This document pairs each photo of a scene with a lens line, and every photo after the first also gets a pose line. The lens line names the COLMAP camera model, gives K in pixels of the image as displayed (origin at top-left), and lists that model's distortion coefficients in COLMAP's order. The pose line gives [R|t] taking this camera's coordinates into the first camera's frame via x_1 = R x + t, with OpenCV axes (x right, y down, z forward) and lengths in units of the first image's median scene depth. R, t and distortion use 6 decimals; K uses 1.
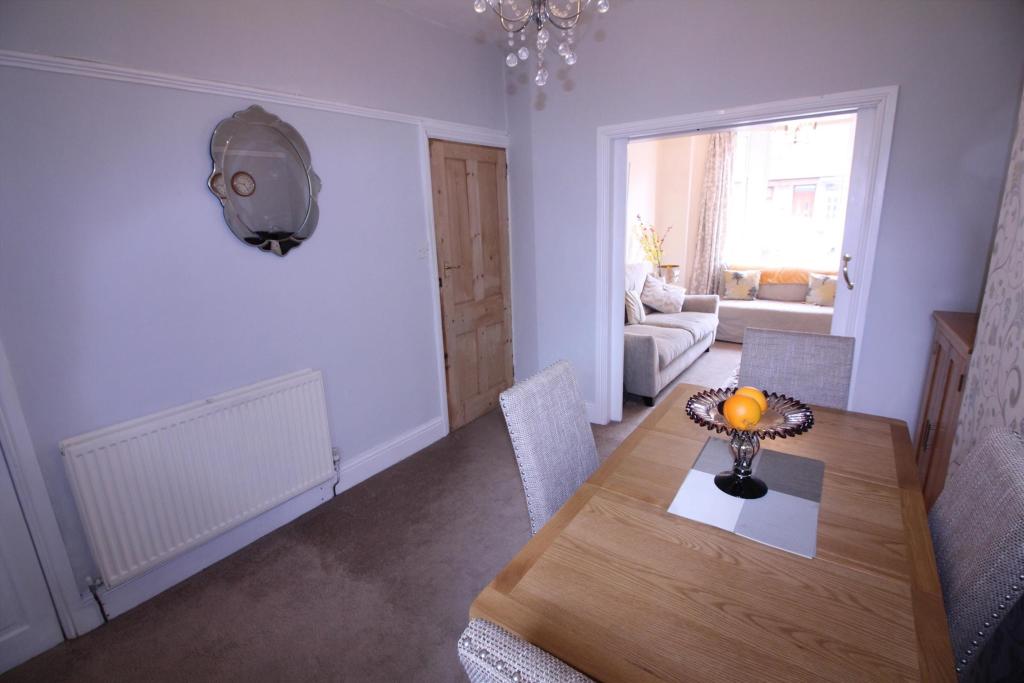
lens RADIAL K [[474.4, 0, 506.8], [0, 474.4, 338.4], [0, 0, 1]] dist [-0.004356, -0.001464]
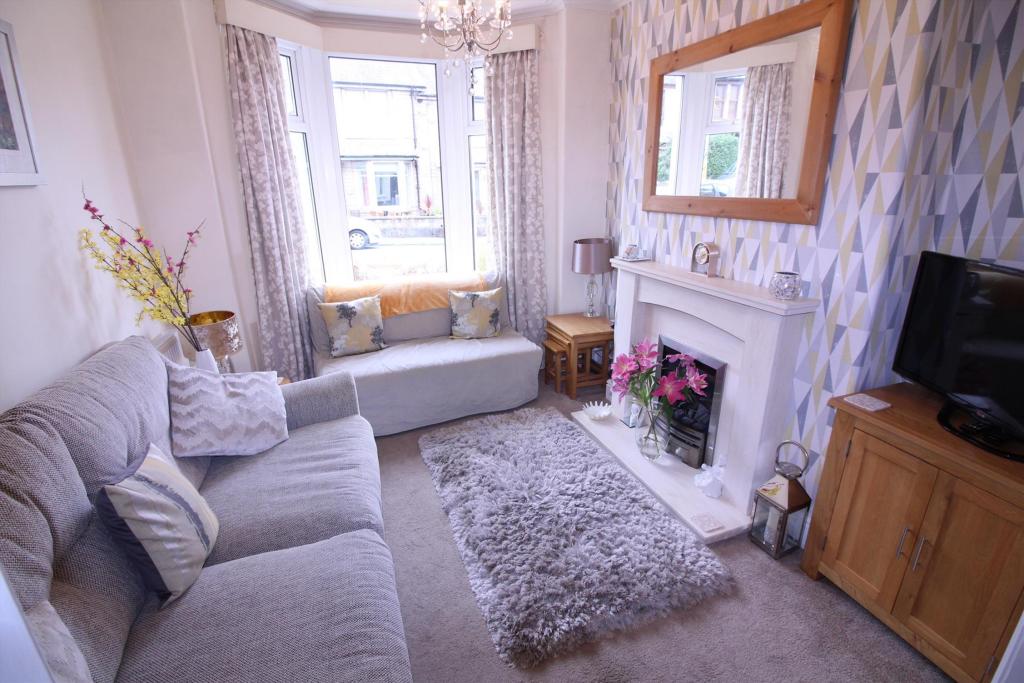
lens RADIAL K [[474.4, 0, 504.1], [0, 474.4, 337.6], [0, 0, 1]] dist [-0.004356, -0.001464]
pose [[0.568220, -0.226776, 0.791011, 0.154825], [0.198905, 0.970622, 0.135387, -0.148587], [-0.798475, 0.080406, 0.596634, 0.555286]]
